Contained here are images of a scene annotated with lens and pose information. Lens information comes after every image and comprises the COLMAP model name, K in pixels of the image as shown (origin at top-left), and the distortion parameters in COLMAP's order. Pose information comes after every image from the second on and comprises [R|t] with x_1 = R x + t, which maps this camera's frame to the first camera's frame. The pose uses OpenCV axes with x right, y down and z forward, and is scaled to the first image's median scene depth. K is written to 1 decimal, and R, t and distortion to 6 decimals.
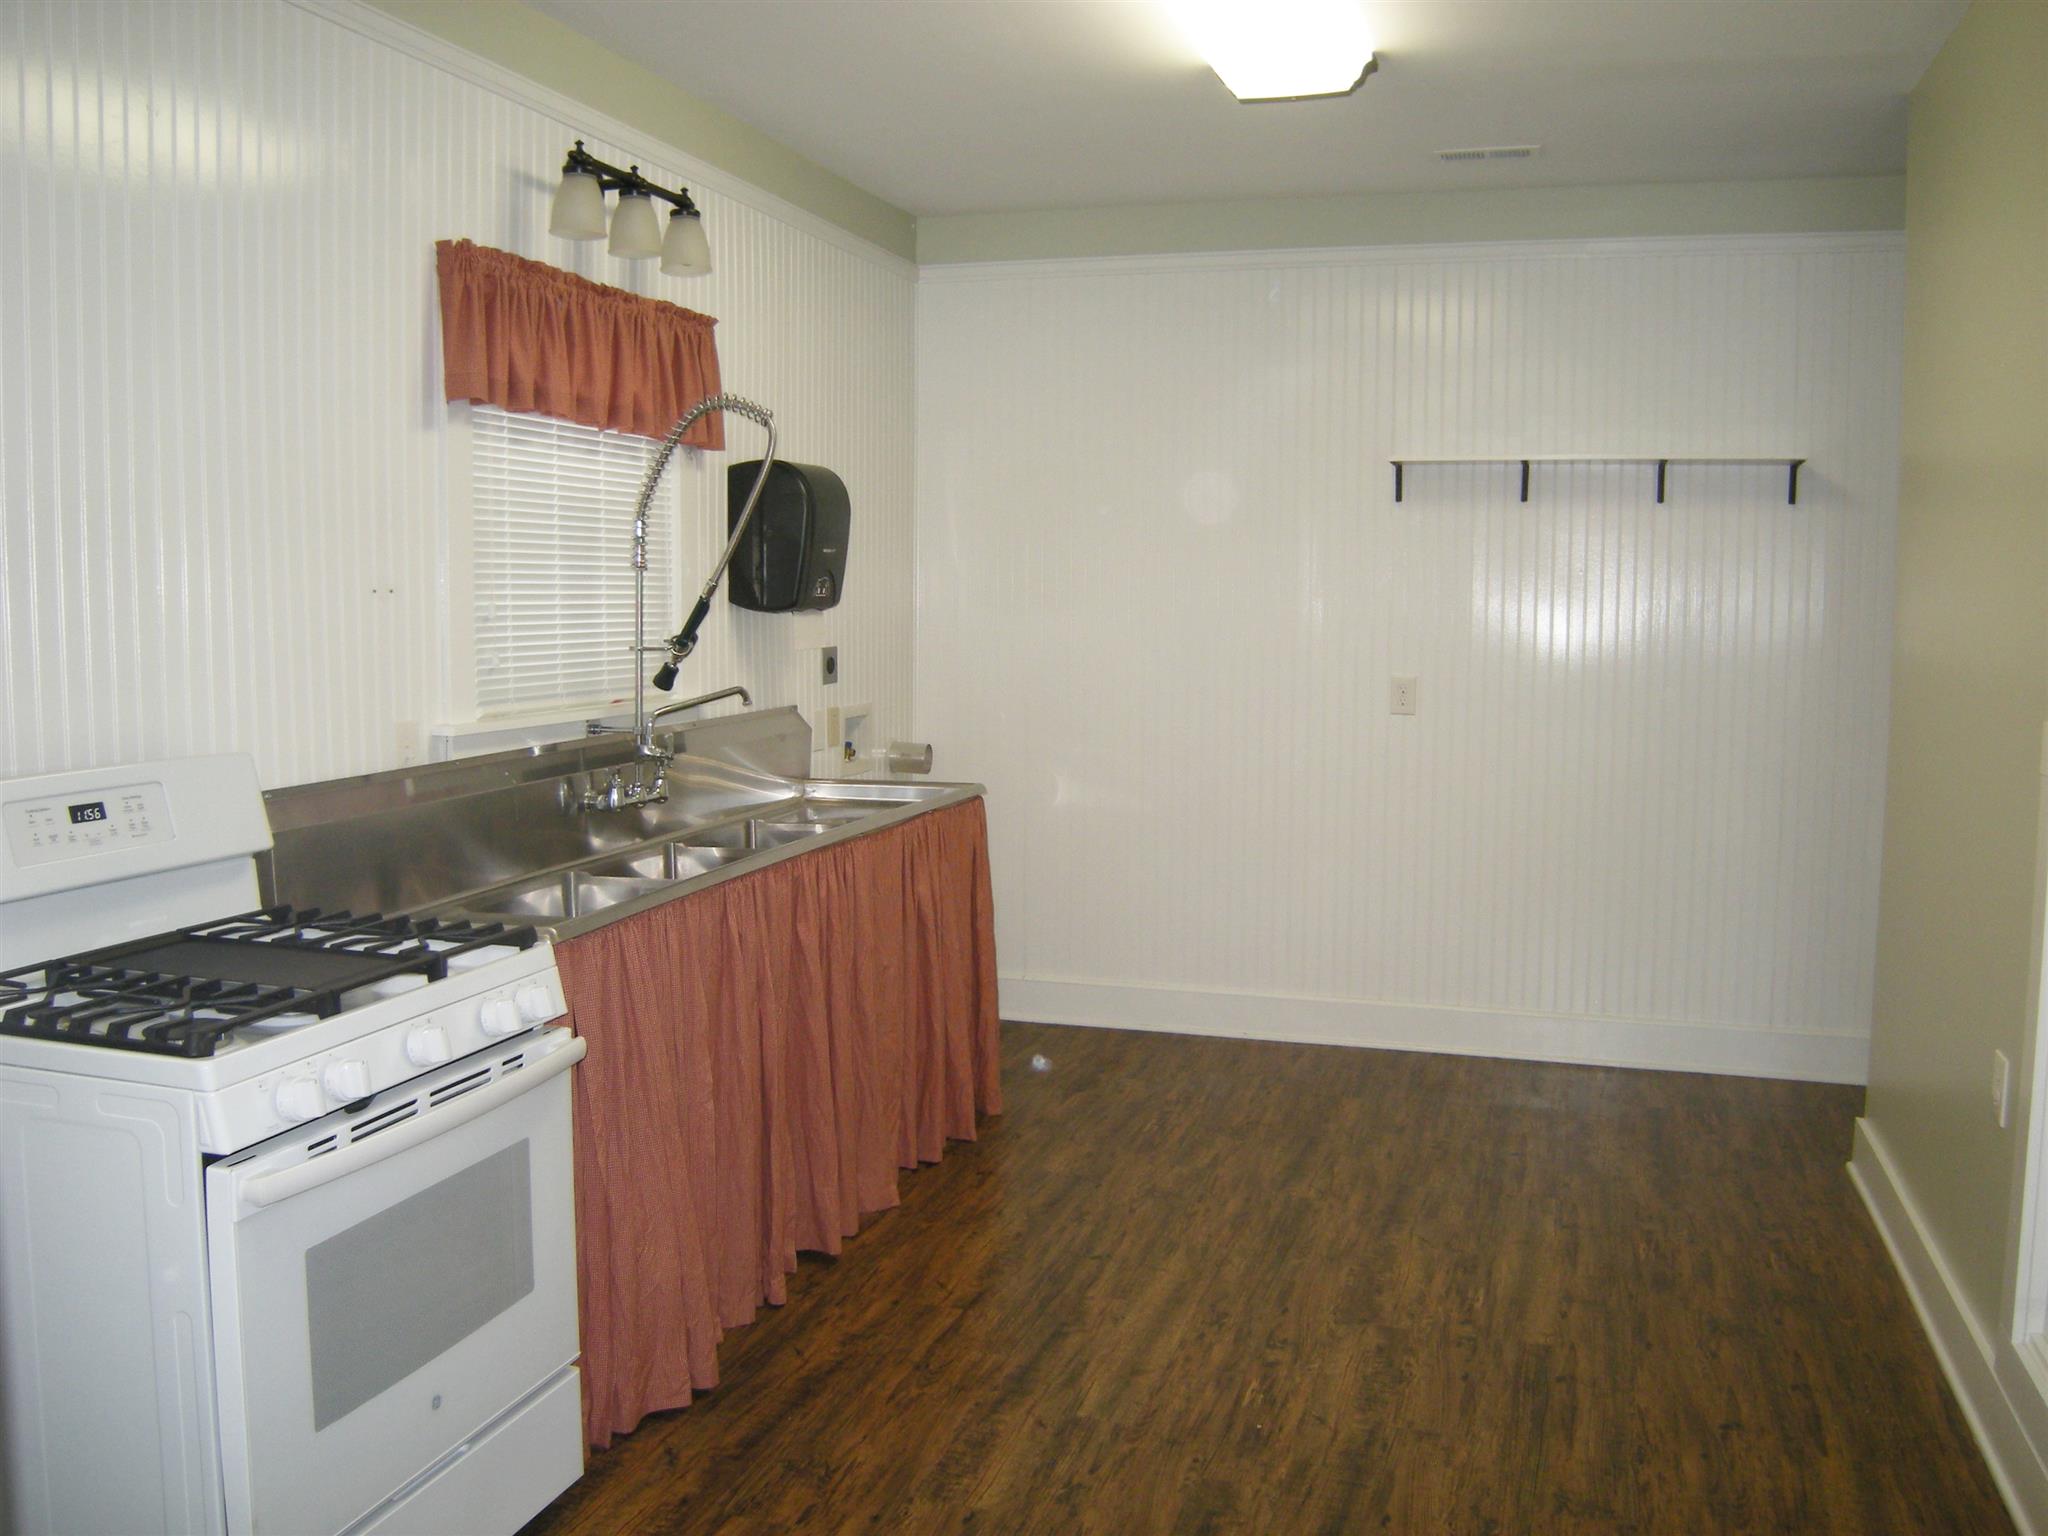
lens RADIAL K [[1791.2, 0, 1019.4], [0, 1791.2, 759.7], [0, 0, 1]] dist [-0.094852, 0.022780]
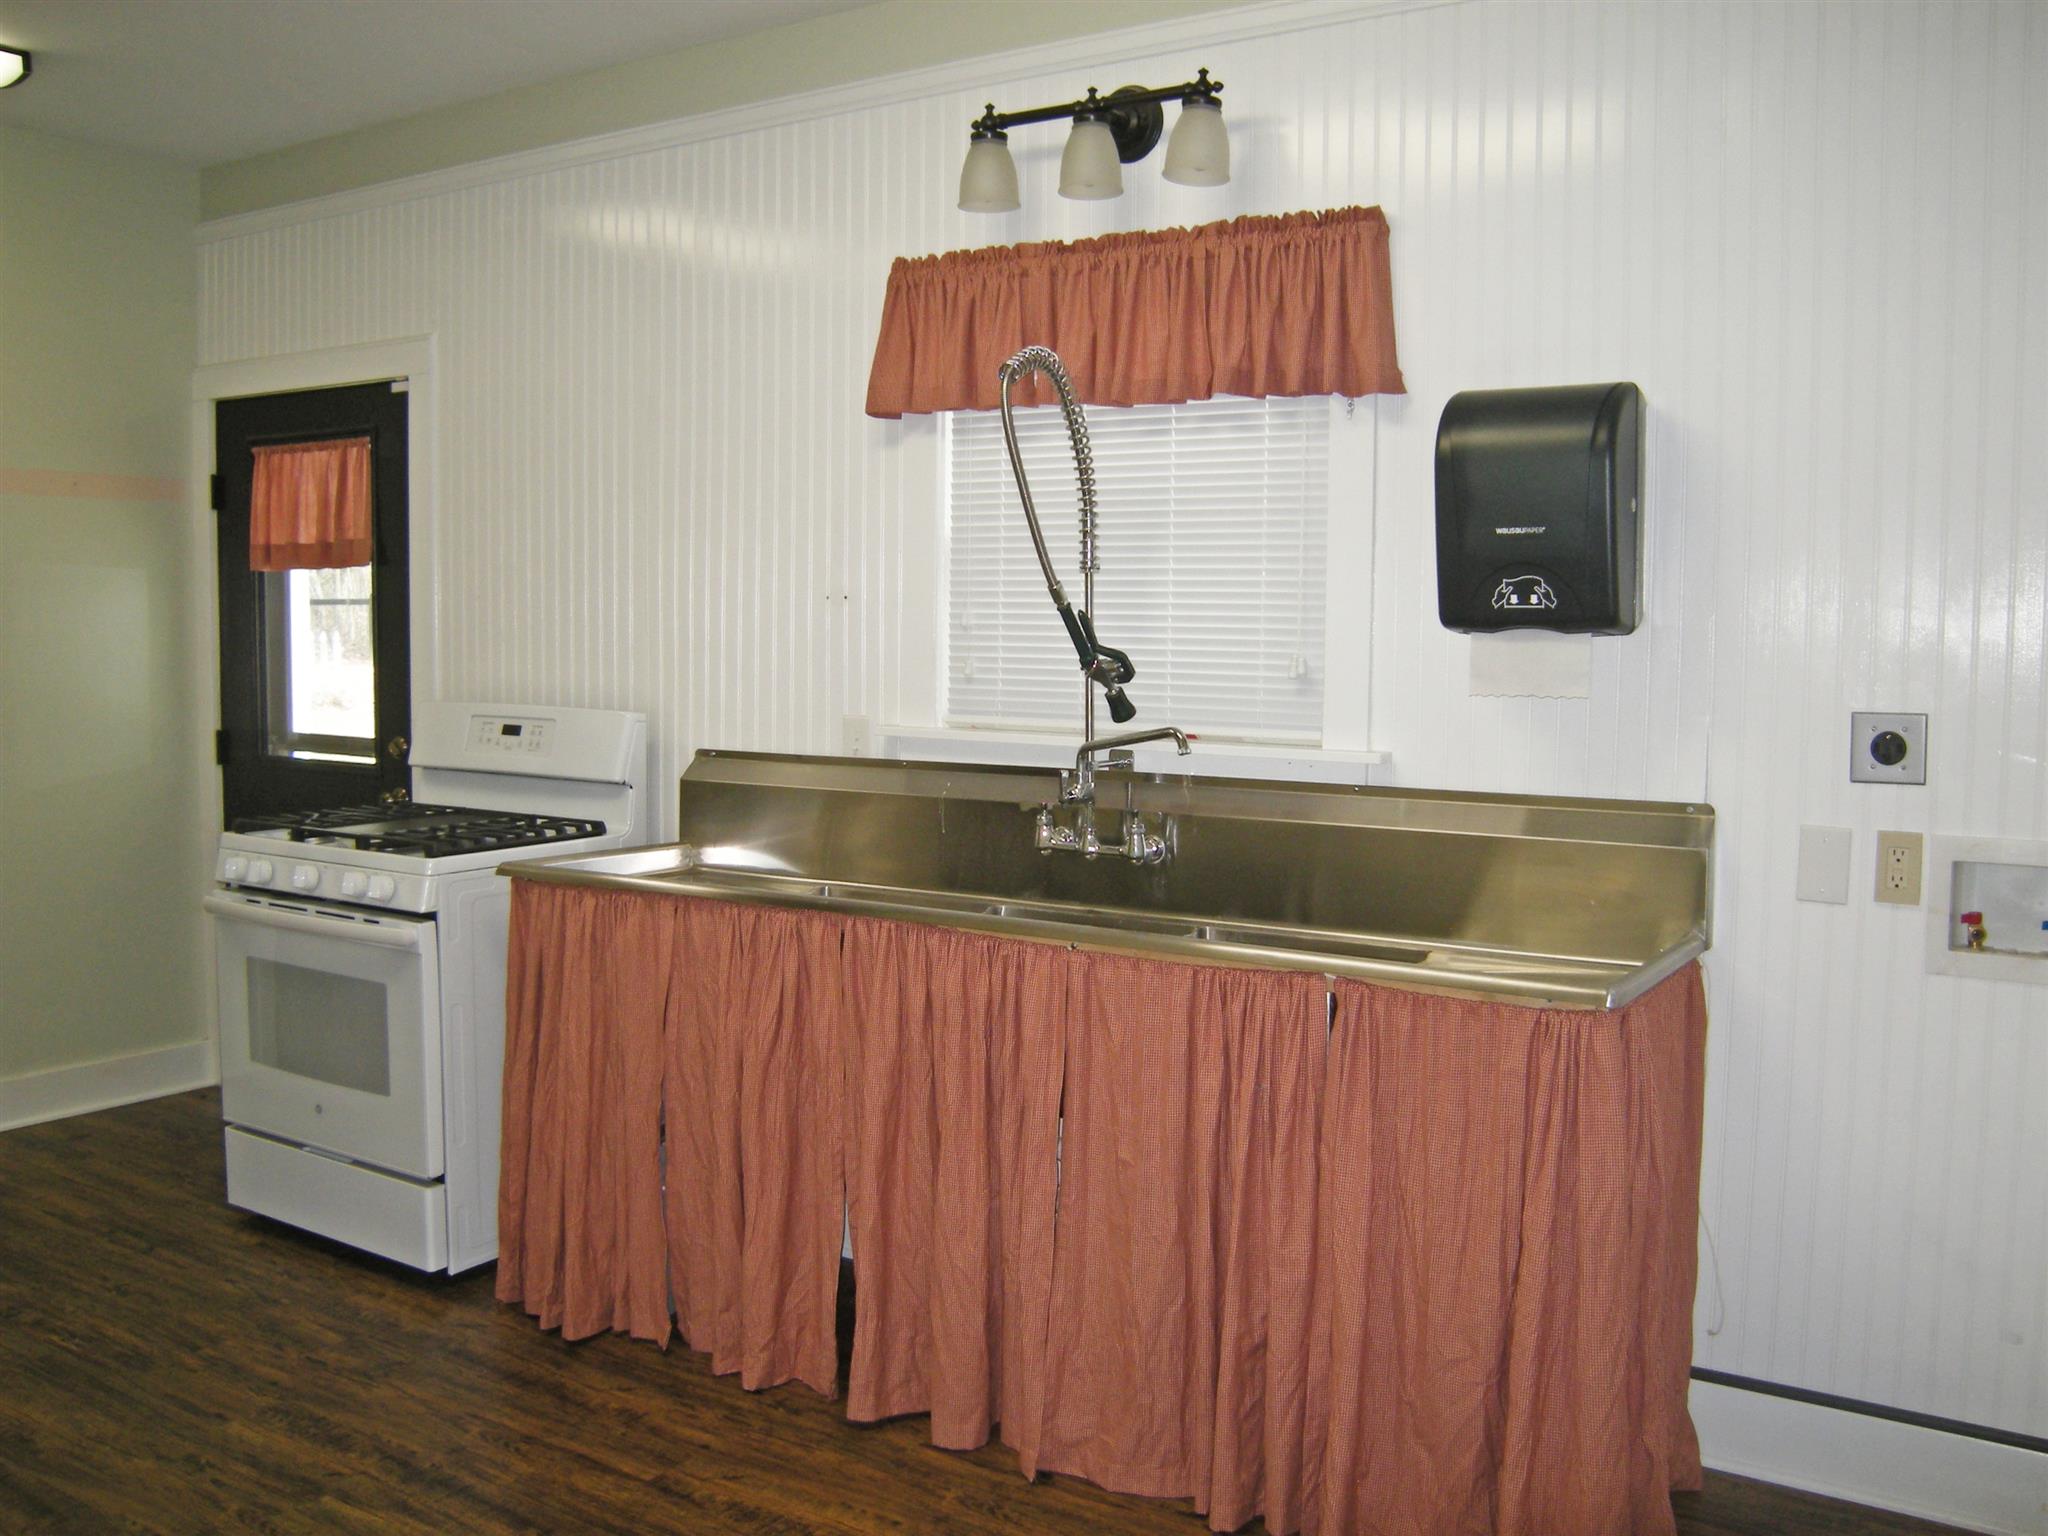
lens RADIAL K [[1791.2, 0, 1016.5], [0, 1791.2, 763.4], [0, 0, 1]] dist [-0.094852, 0.022780]
pose [[-0.275451, 0.064204, -0.959169, 0.690156], [-0.103892, 0.989935, 0.096099, -0.109031], [0.955685, 0.126121, -0.266008, 1.381757]]
